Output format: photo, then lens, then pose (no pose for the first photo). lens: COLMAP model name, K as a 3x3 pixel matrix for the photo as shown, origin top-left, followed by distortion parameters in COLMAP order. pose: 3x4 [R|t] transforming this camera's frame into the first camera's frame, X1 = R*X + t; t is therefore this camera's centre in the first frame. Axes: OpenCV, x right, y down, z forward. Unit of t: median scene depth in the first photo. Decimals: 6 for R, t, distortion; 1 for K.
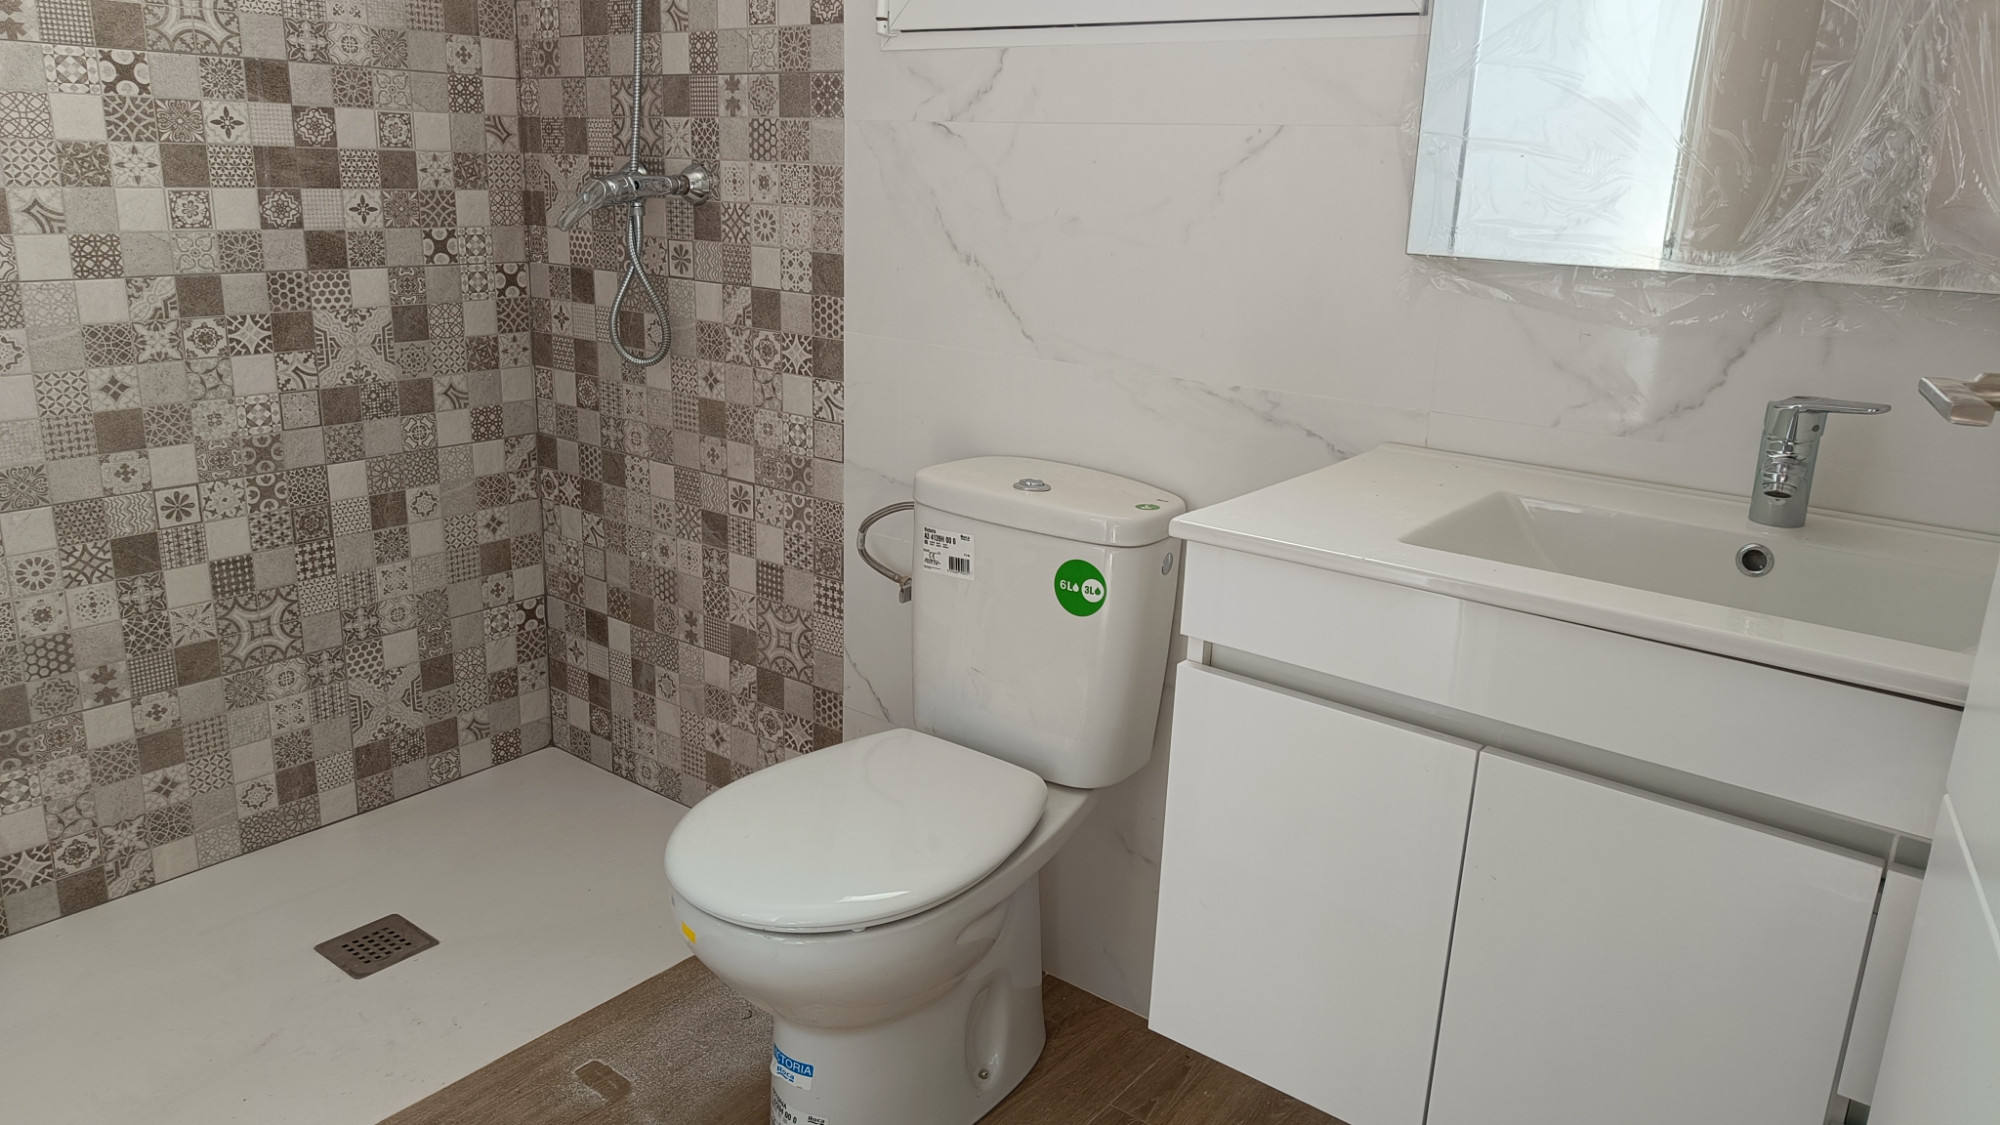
lens RADIAL K [[1407.8, 0, 1000.0], [0, 1407.8, 562.5], [0, 0, 1]] dist [-0.000328, -0.001841]
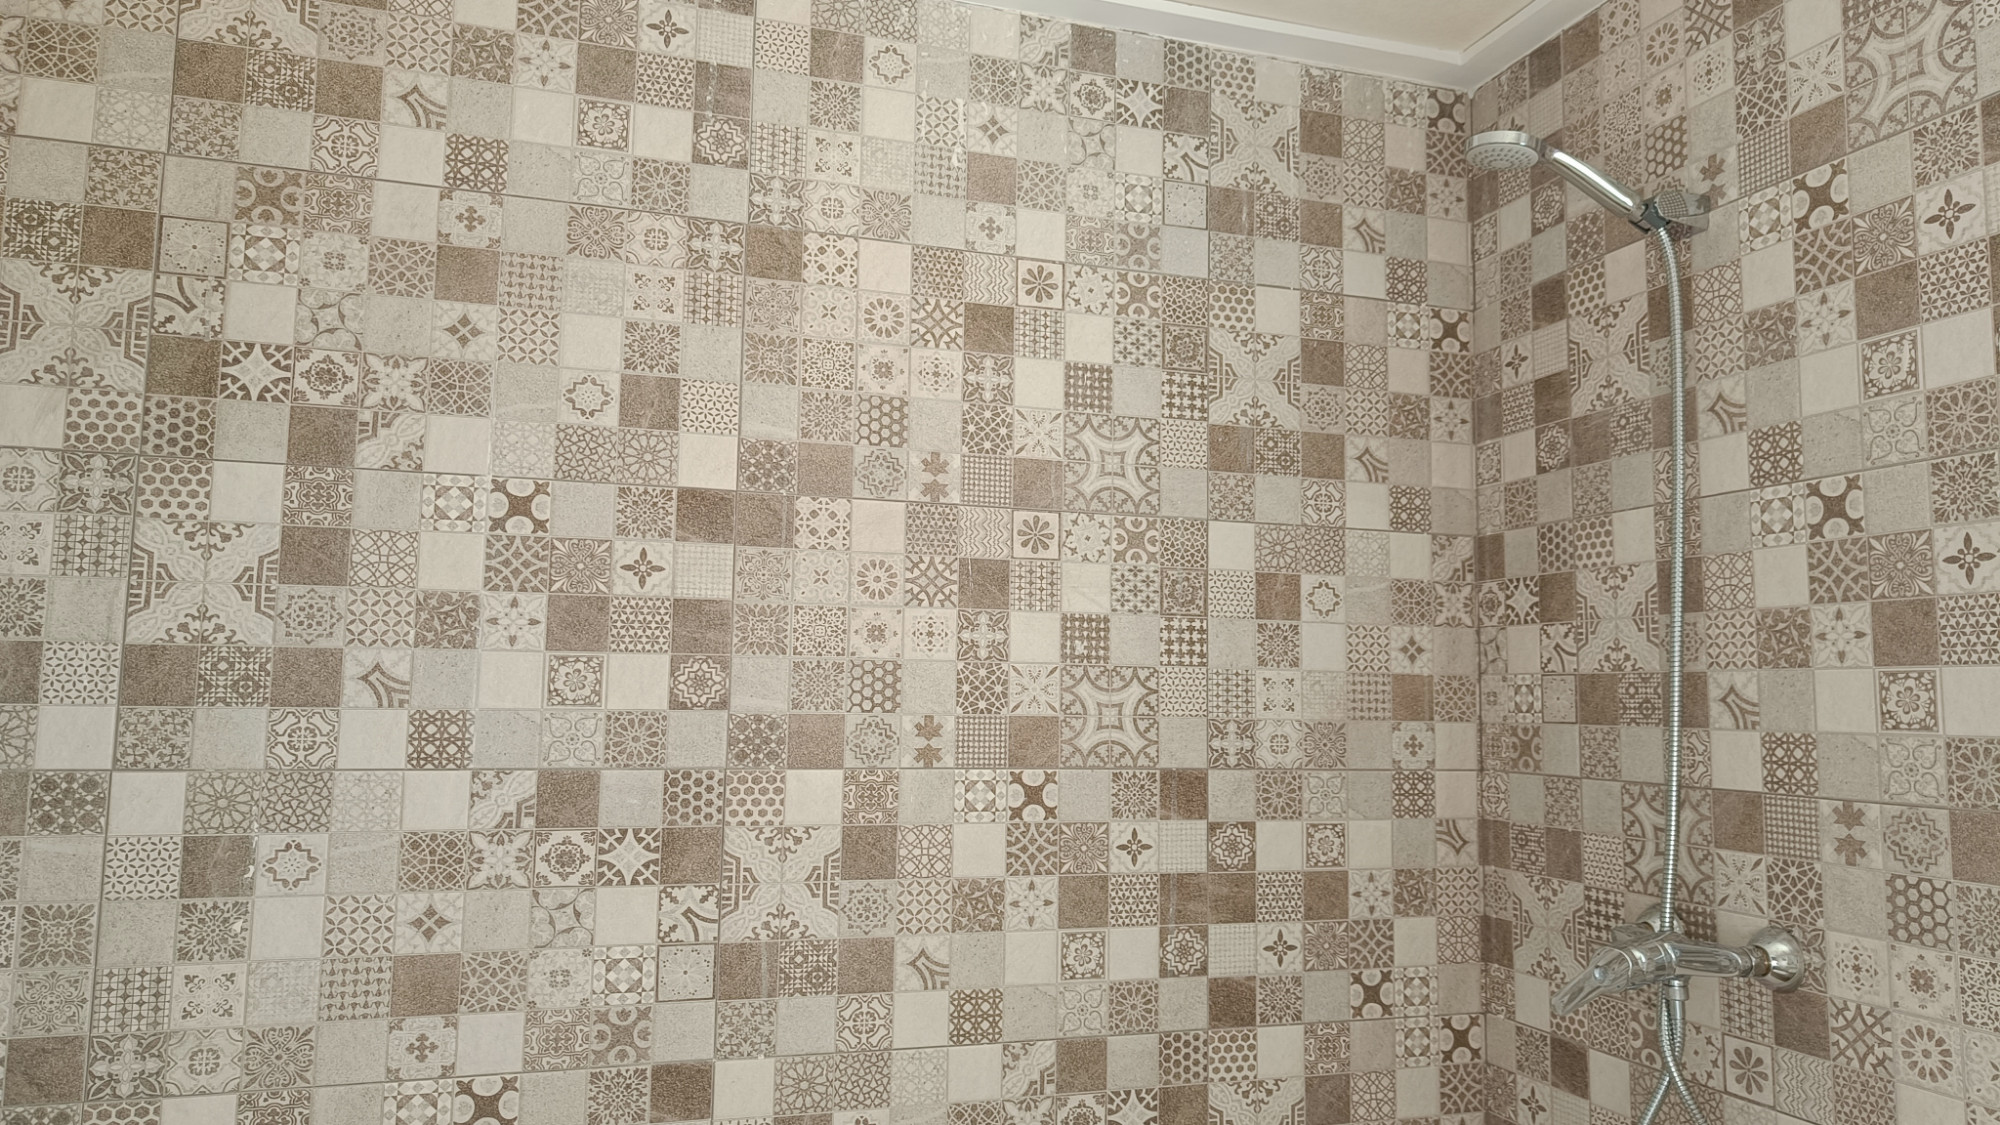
lens RADIAL K [[1407.8, 0, 1000.0], [0, 1407.8, 562.5], [0, 0, 1]] dist [-0.000328, -0.001841]
pose [[0.835260, -0.072999, -0.544988, -0.147220], [-0.134615, 0.933838, -0.331398, -0.174929], [0.533123, 0.350167, 0.770171, 0.254257]]
